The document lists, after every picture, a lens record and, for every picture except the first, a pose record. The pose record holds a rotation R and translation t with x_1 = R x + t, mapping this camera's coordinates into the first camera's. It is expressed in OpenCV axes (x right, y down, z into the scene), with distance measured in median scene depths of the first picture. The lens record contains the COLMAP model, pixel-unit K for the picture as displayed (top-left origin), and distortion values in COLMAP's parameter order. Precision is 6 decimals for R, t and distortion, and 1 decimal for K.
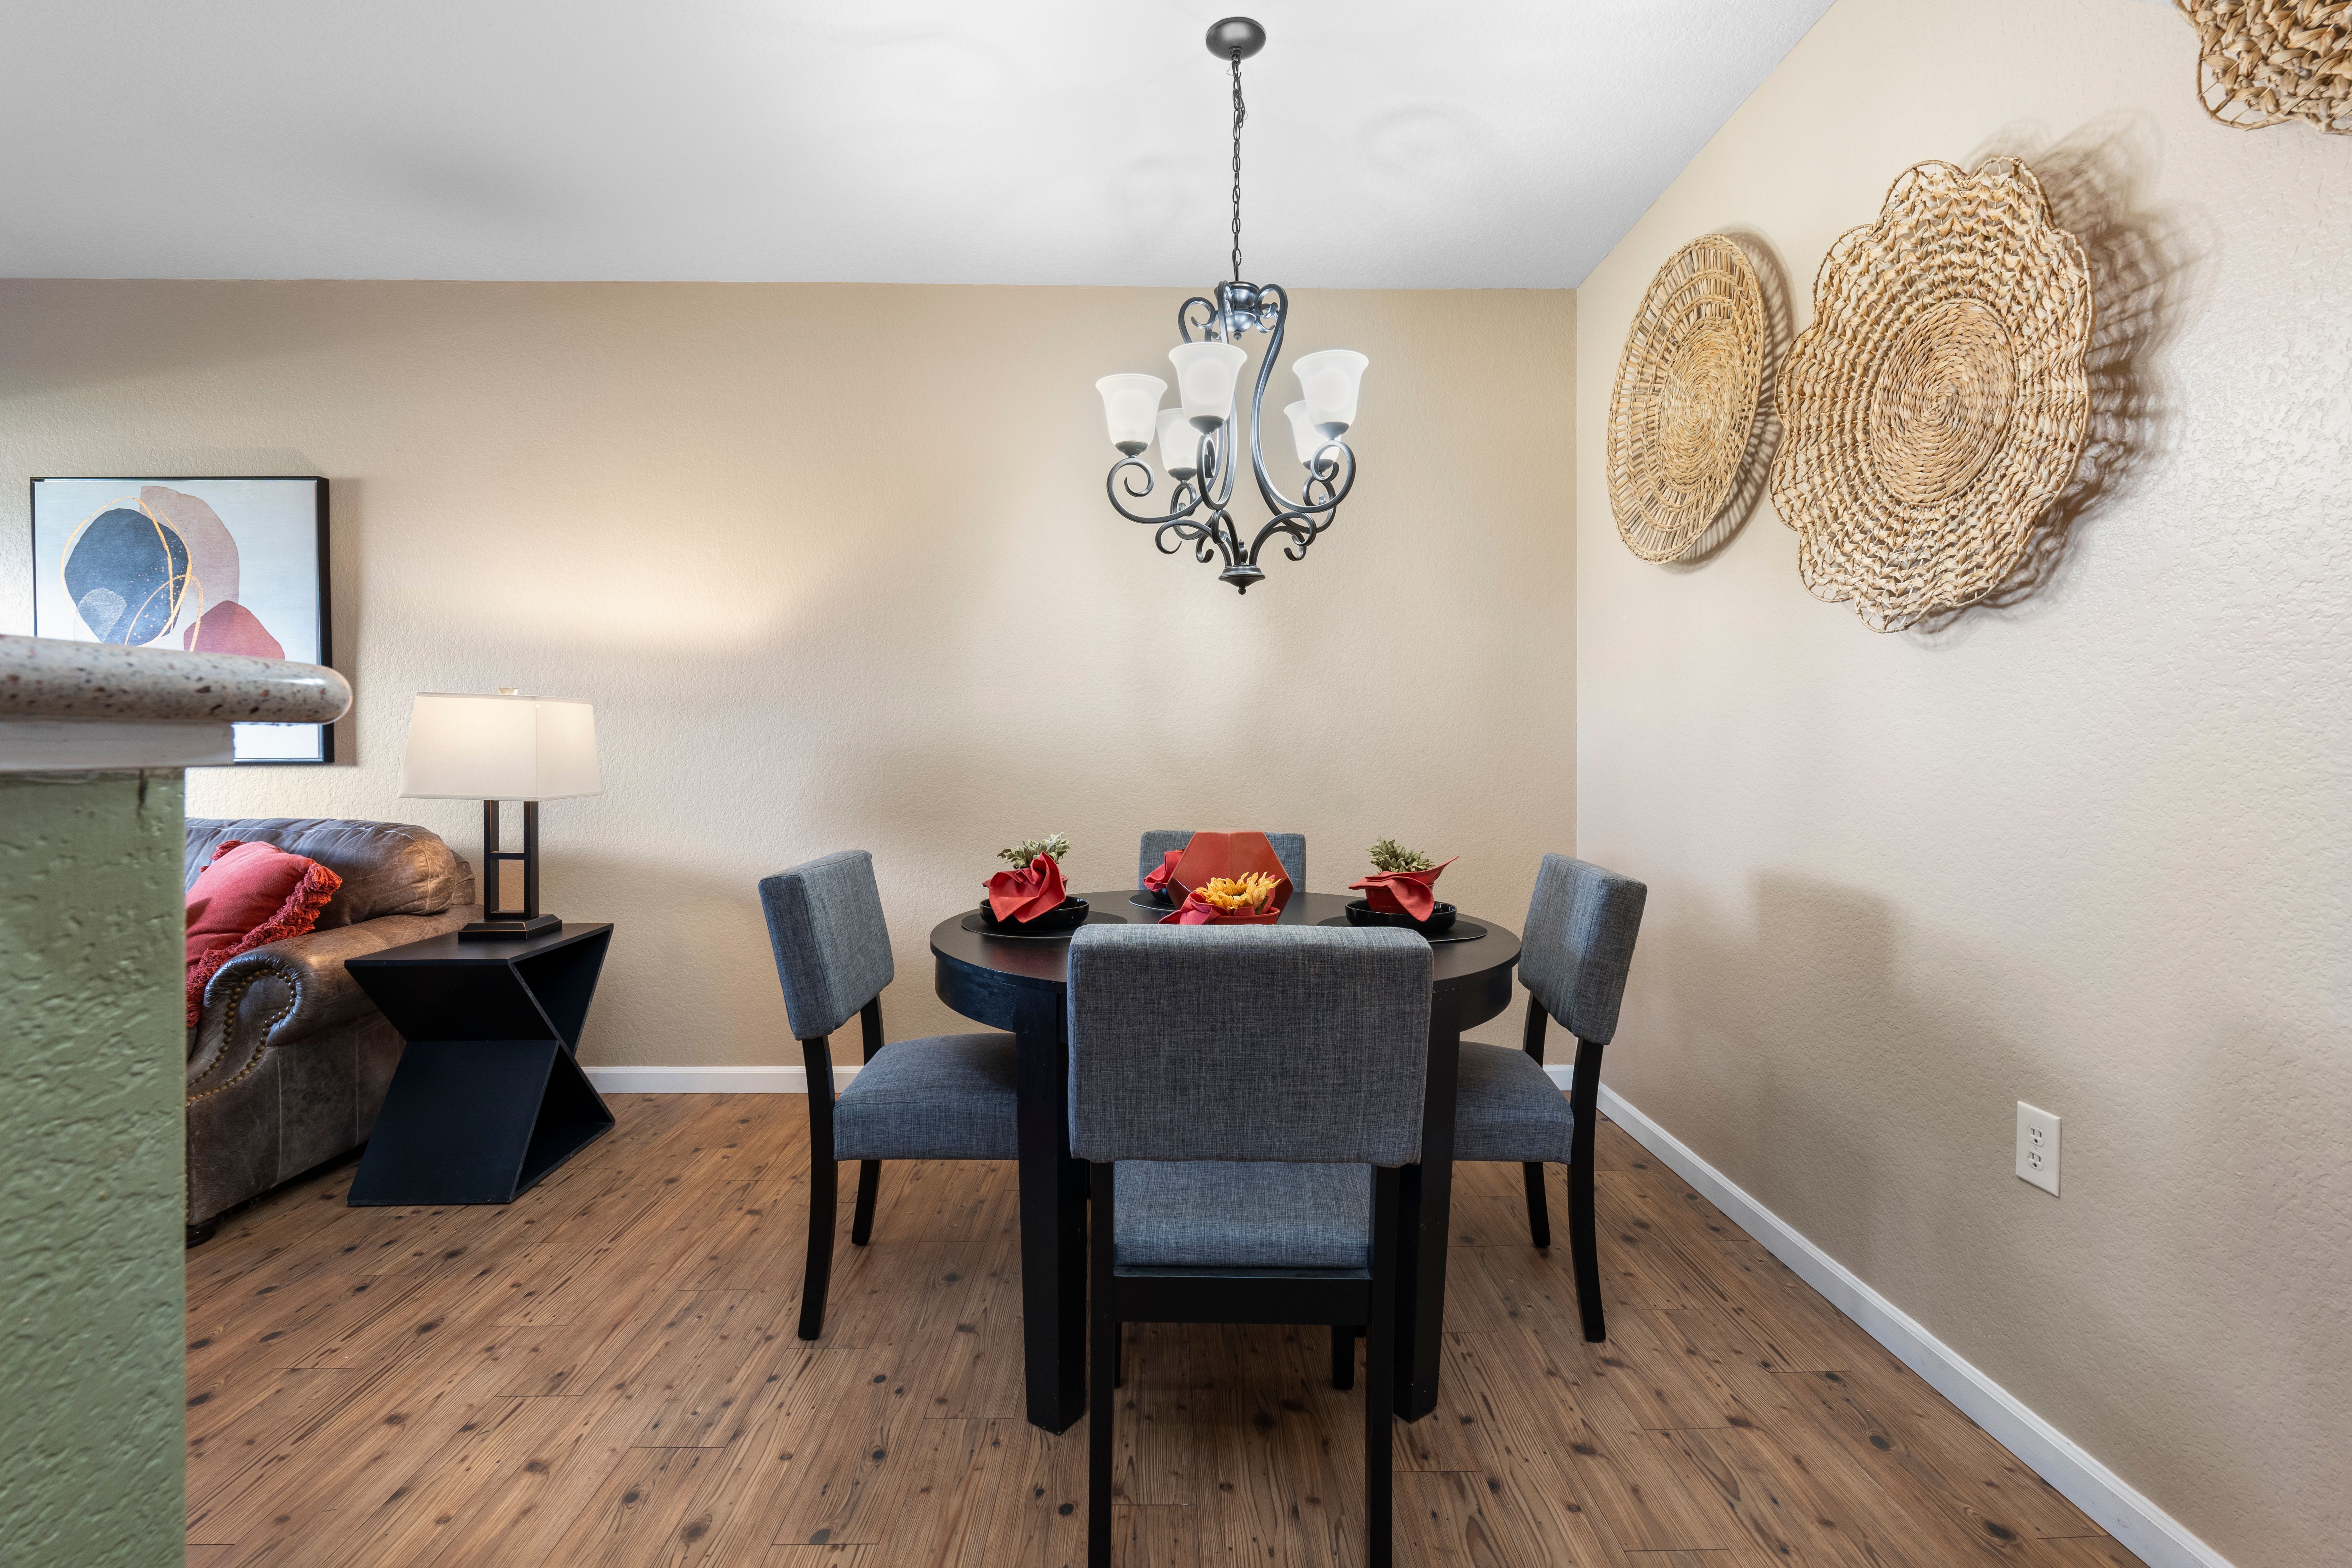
lens RADIAL K [[1033.0, 0, 1166.0], [0, 1033.0, 766.1], [0, 0, 1]] dist [-0.007646, 0.000513]
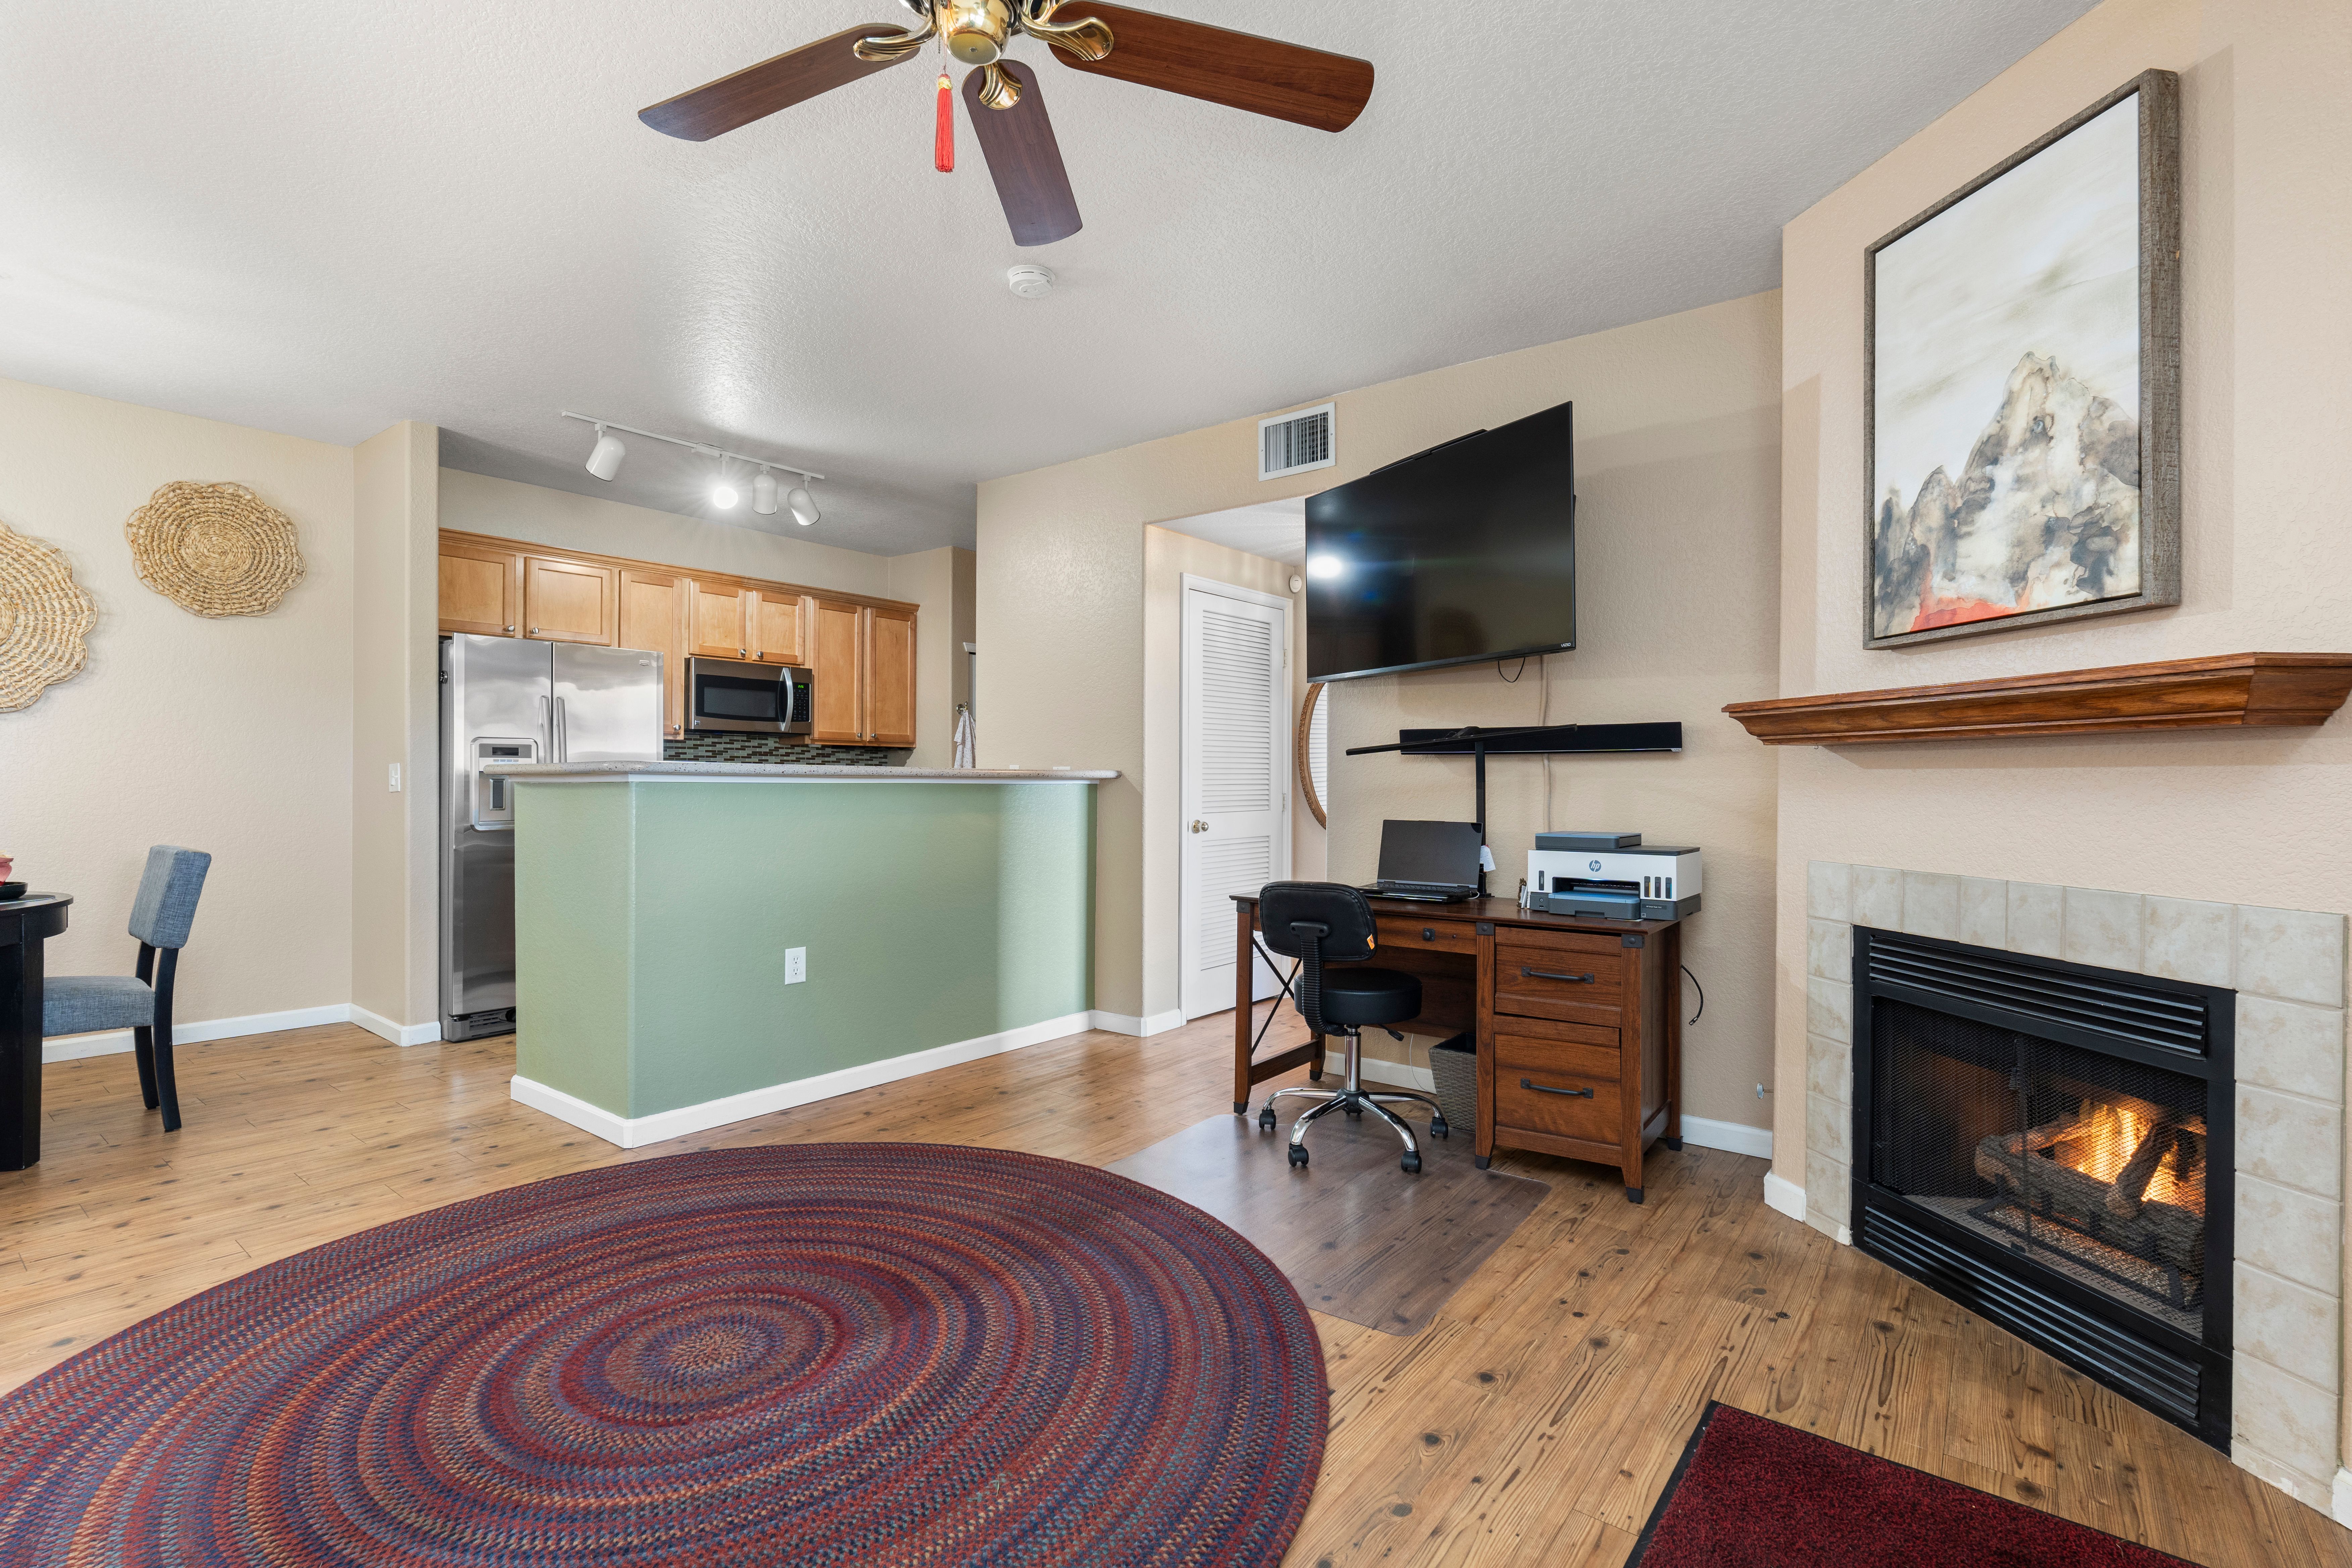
lens RADIAL K [[1081.9, 0, 1185.8], [0, 1081.9, 778.8], [0, 0, 1]] dist [-0.006417, 0.000157]
pose [[-0.777669, -0.007939, 0.628624, -2.313019], [-0.000381, 0.999926, 0.012157, -0.029178], [-0.628674, 0.009215, -0.777614, 0.980616]]
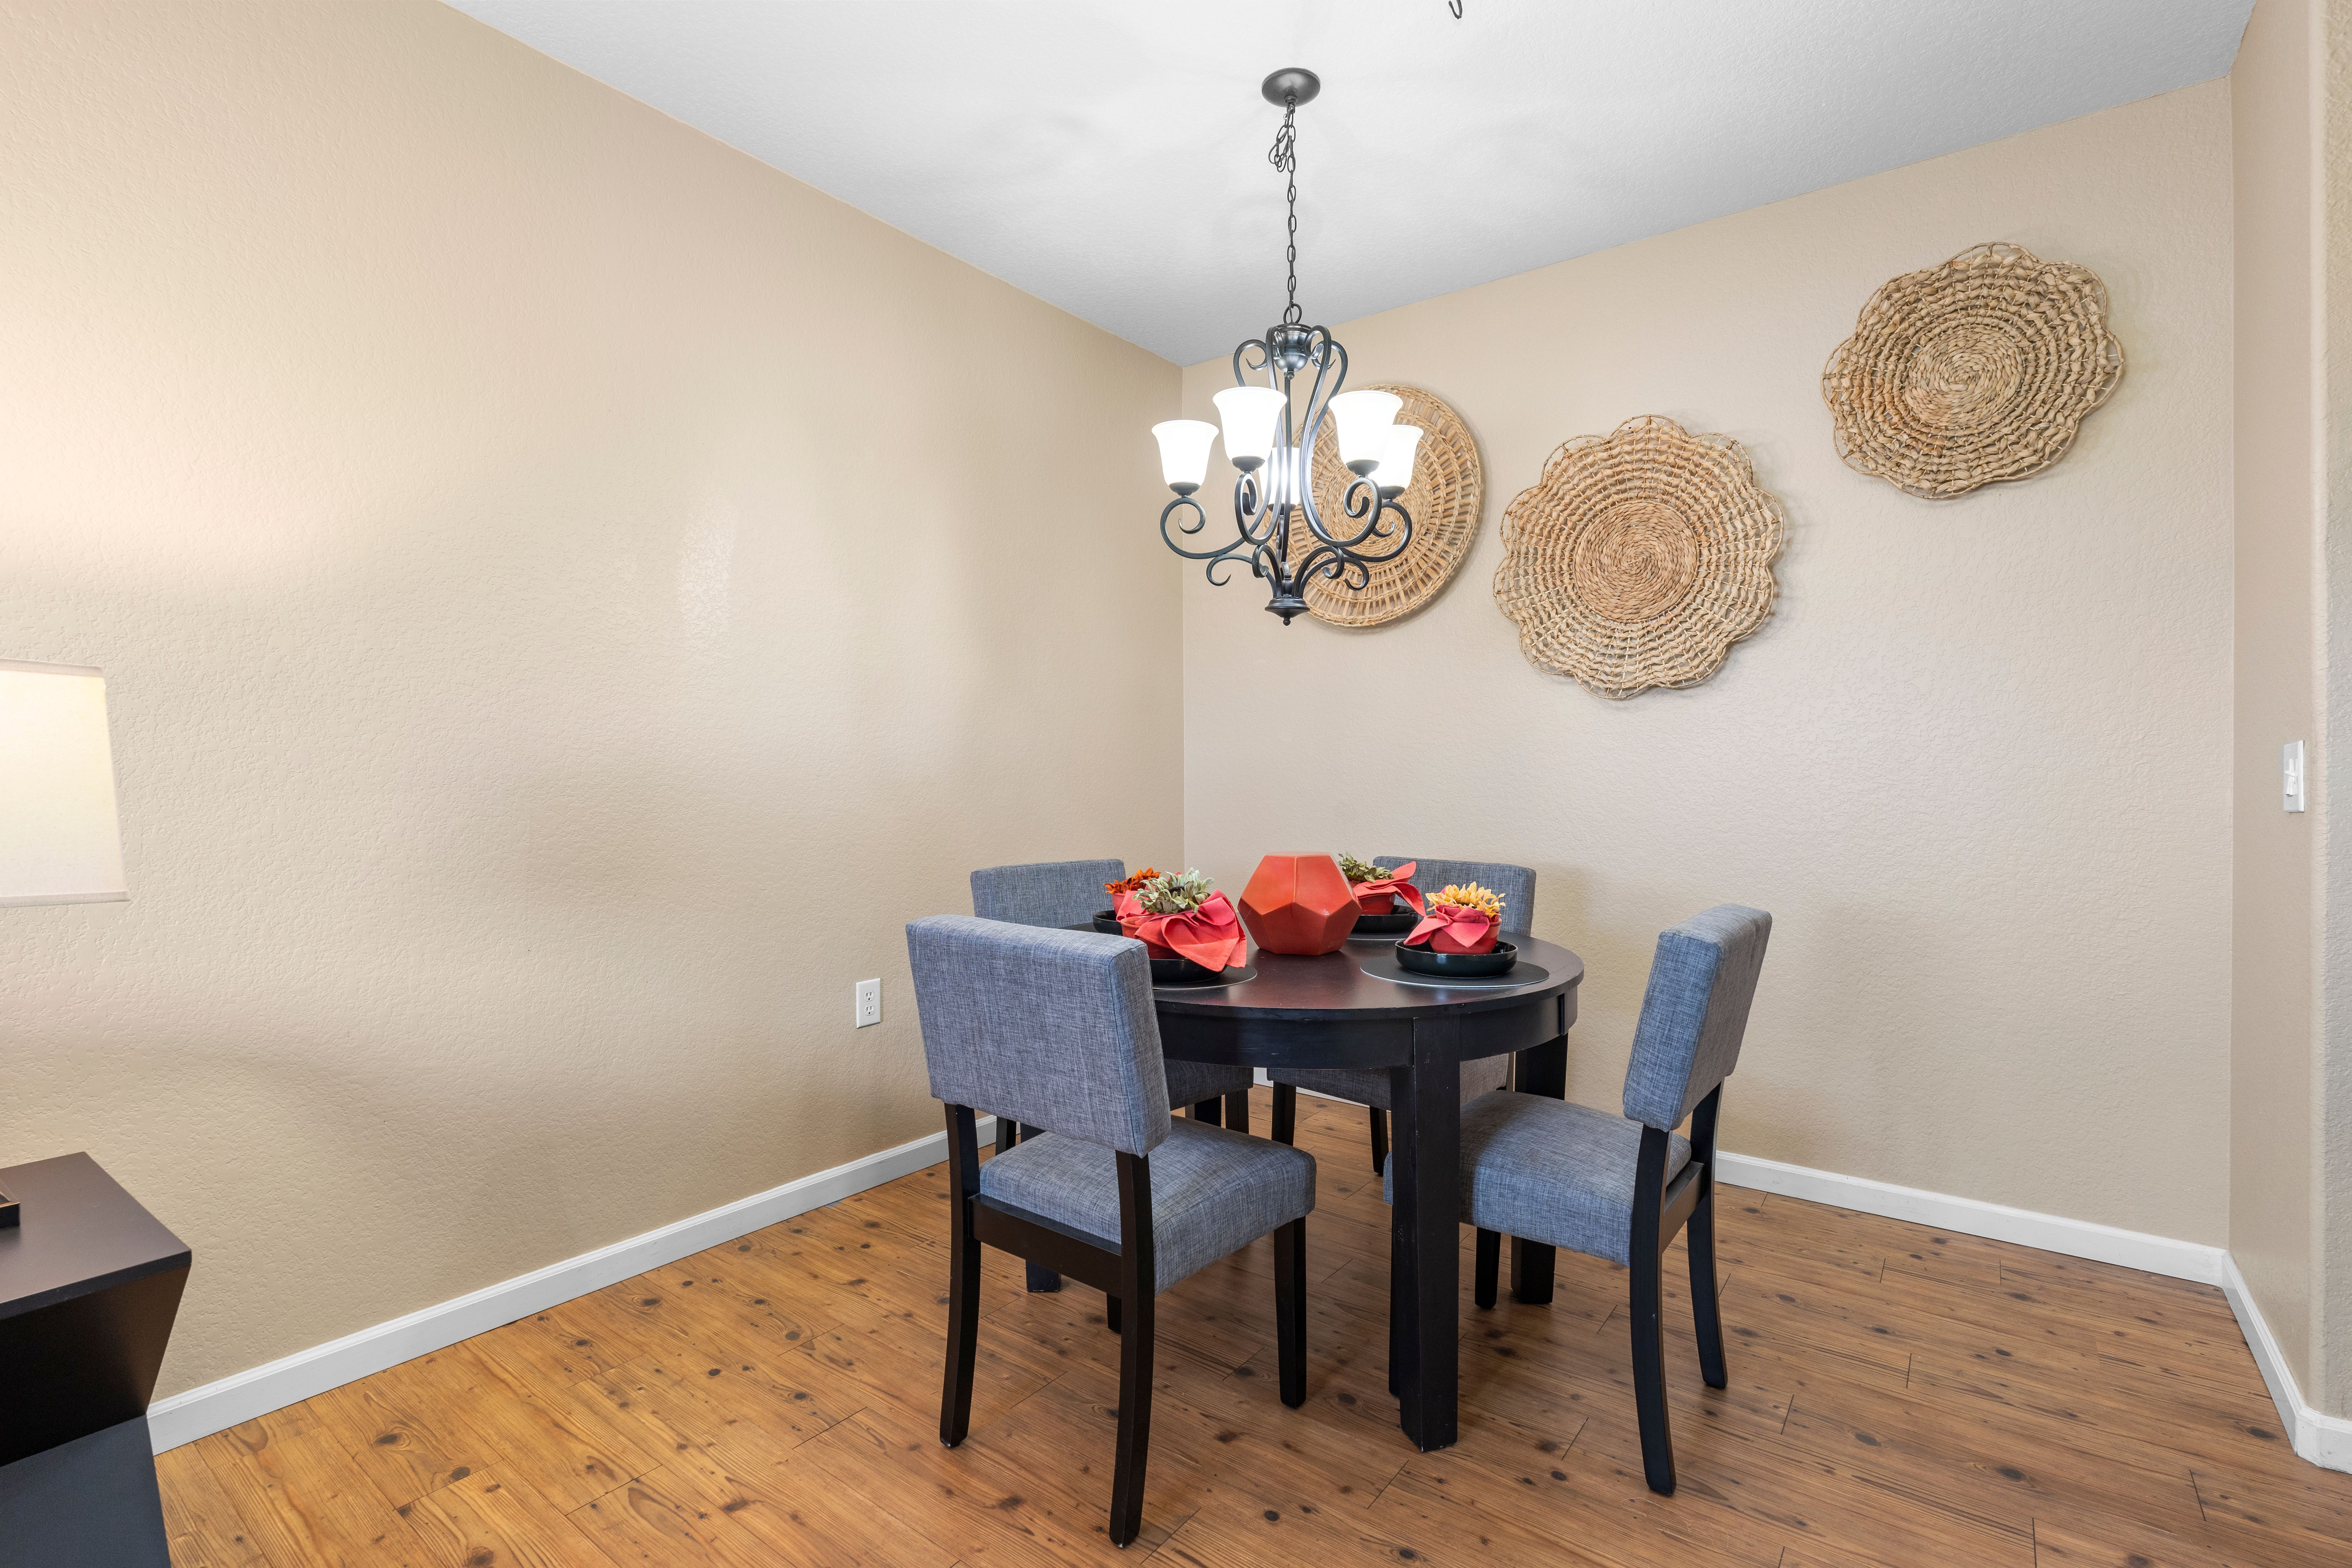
lens RADIAL K [[1081.9, 0, 1179.1], [0, 1081.9, 781.8], [0, 0, 1]] dist [-0.006417, 0.000157]
pose [[0.616719, -0.013003, 0.787076, -0.915853], [0.014922, 0.999877, 0.004826, -0.017893], [-0.787042, 0.008769, 0.616837, 0.449341]]
